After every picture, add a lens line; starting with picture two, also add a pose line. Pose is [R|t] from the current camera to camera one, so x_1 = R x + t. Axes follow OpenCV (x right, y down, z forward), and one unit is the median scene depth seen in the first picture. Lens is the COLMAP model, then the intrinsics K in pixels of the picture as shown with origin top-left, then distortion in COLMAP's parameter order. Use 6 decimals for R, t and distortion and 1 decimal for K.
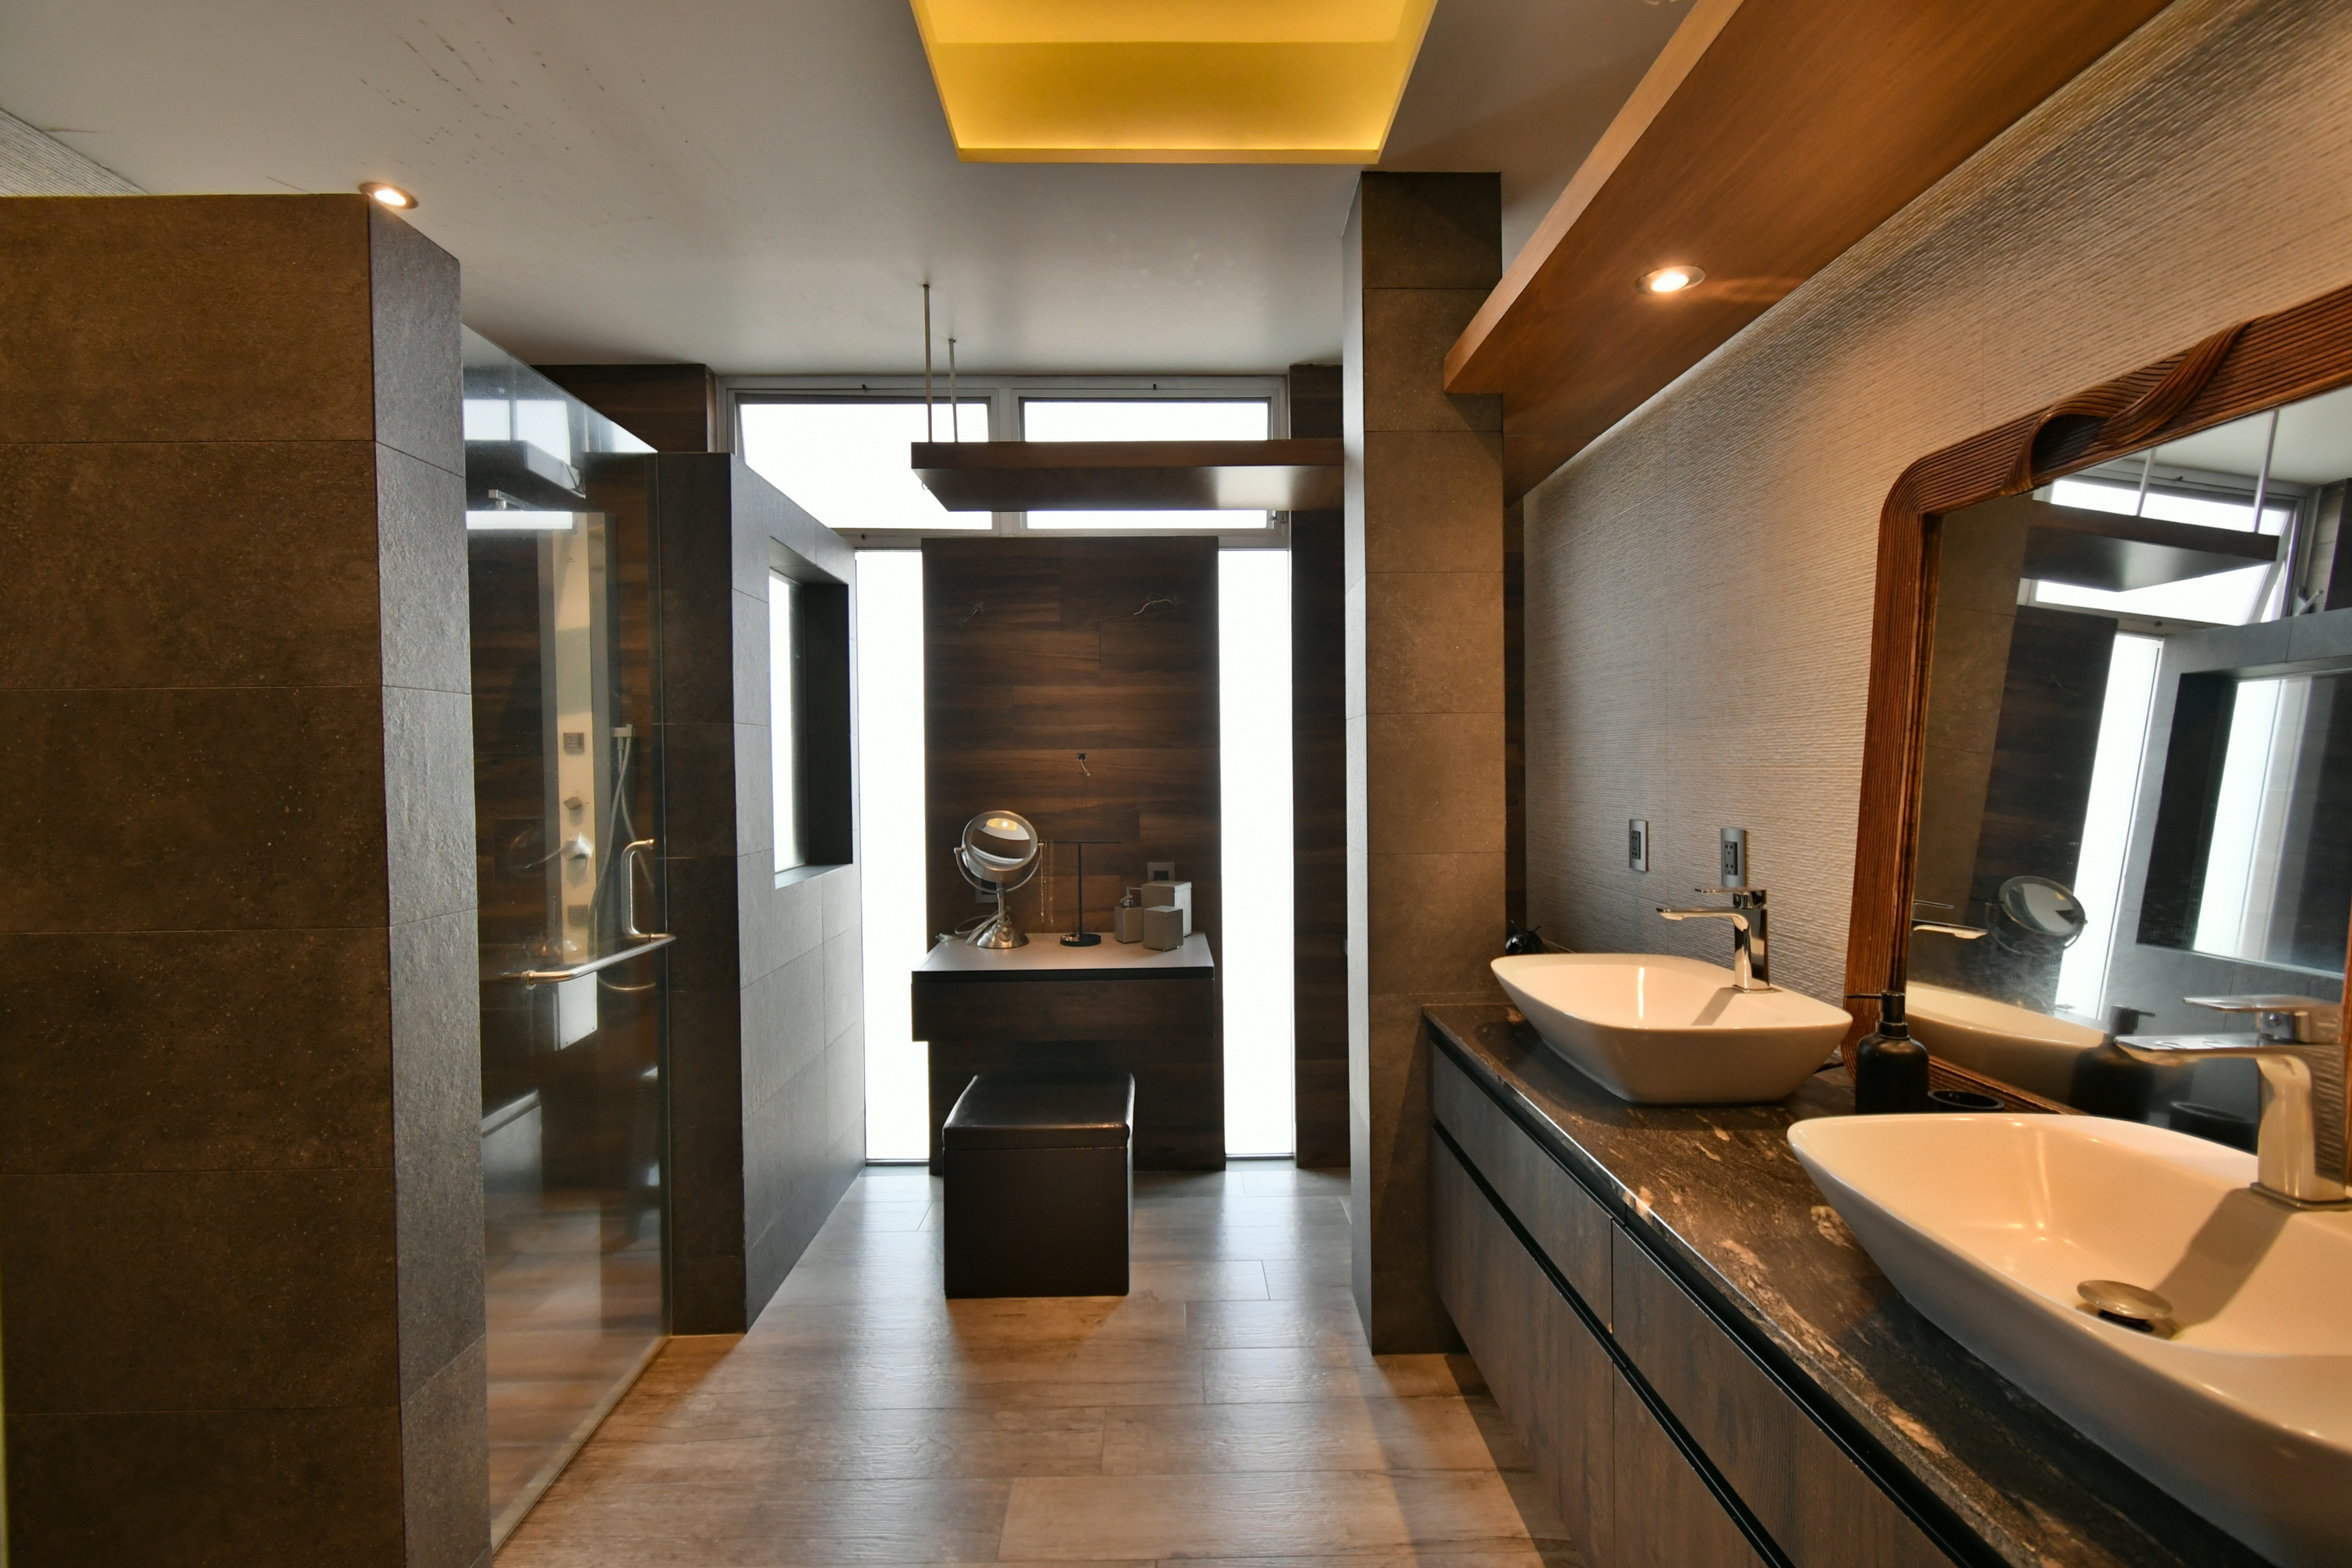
lens RADIAL K [[1037.4, 0, 1176.0], [0, 1037.4, 784.0], [0, 0, 1]] dist [0.014216, -0.006227]
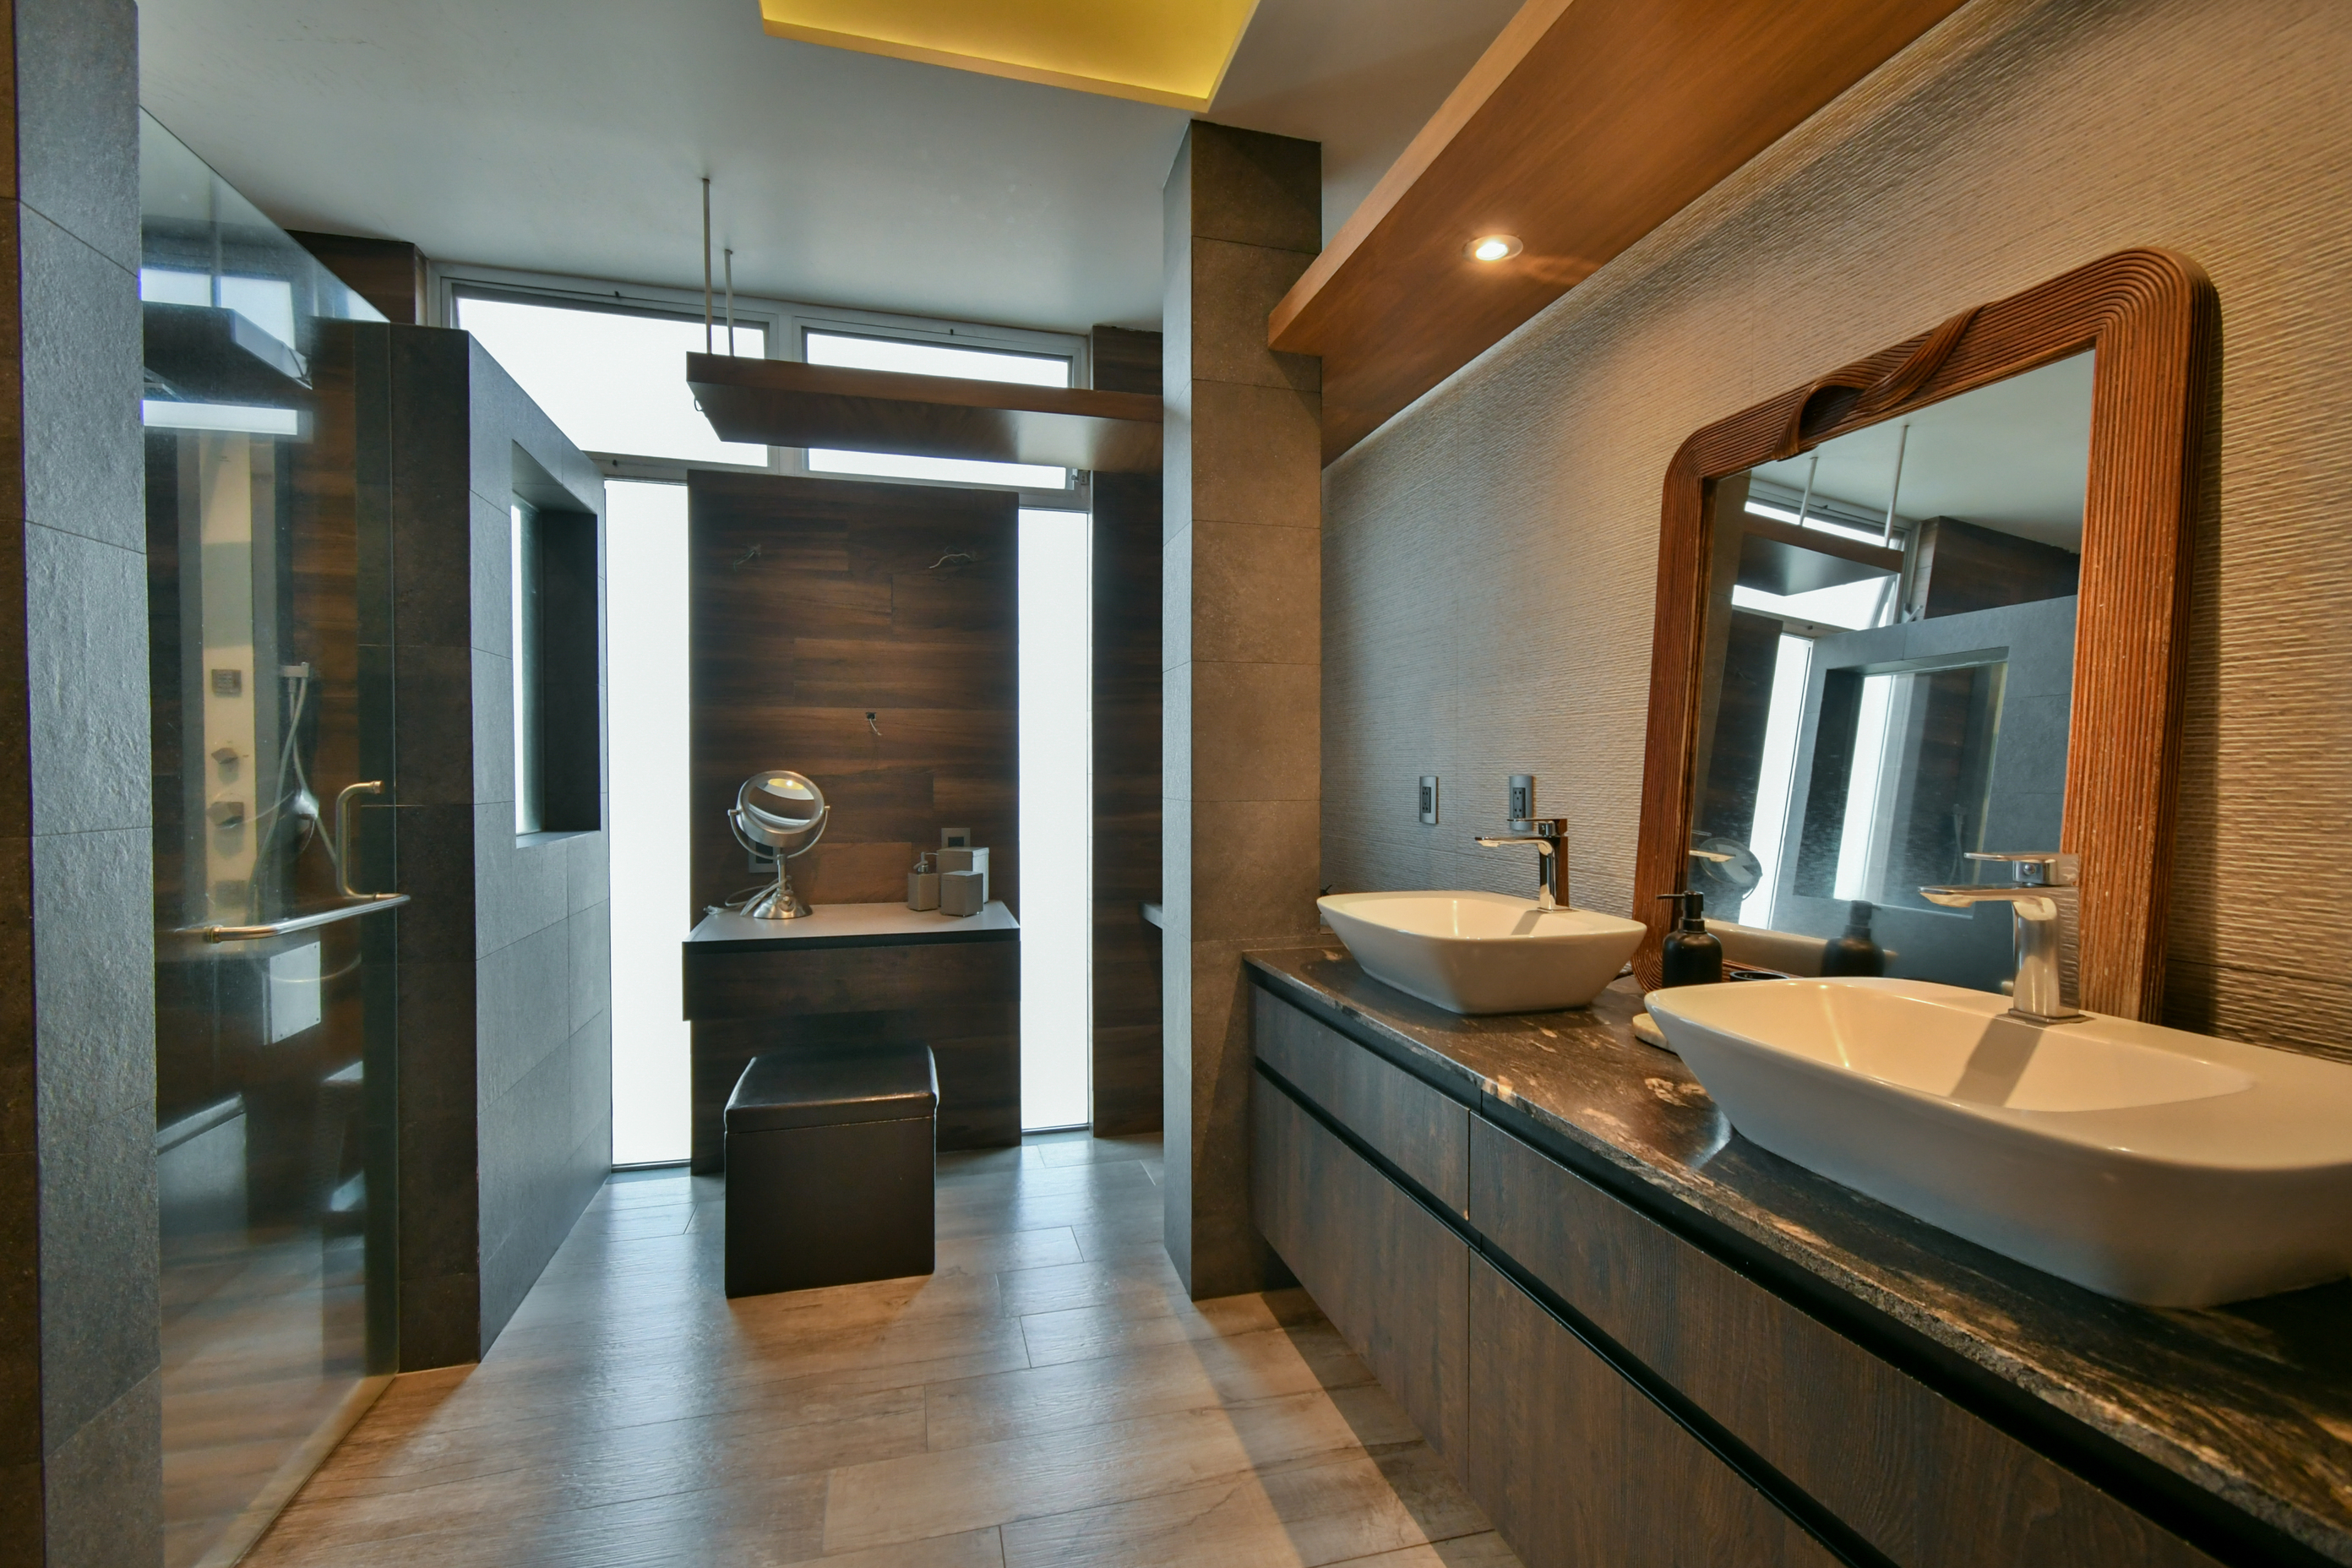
lens RADIAL K [[1037.4, 0, 1176.0], [0, 1037.4, 784.0], [0, 0, 1]] dist [0.014216, -0.006227]
pose [[0.970223, 0.007784, 0.242087, -0.079806], [-0.006776, 0.999965, -0.004998, 0.061033], [-0.242117, 0.003209, 0.970242, 0.033825]]
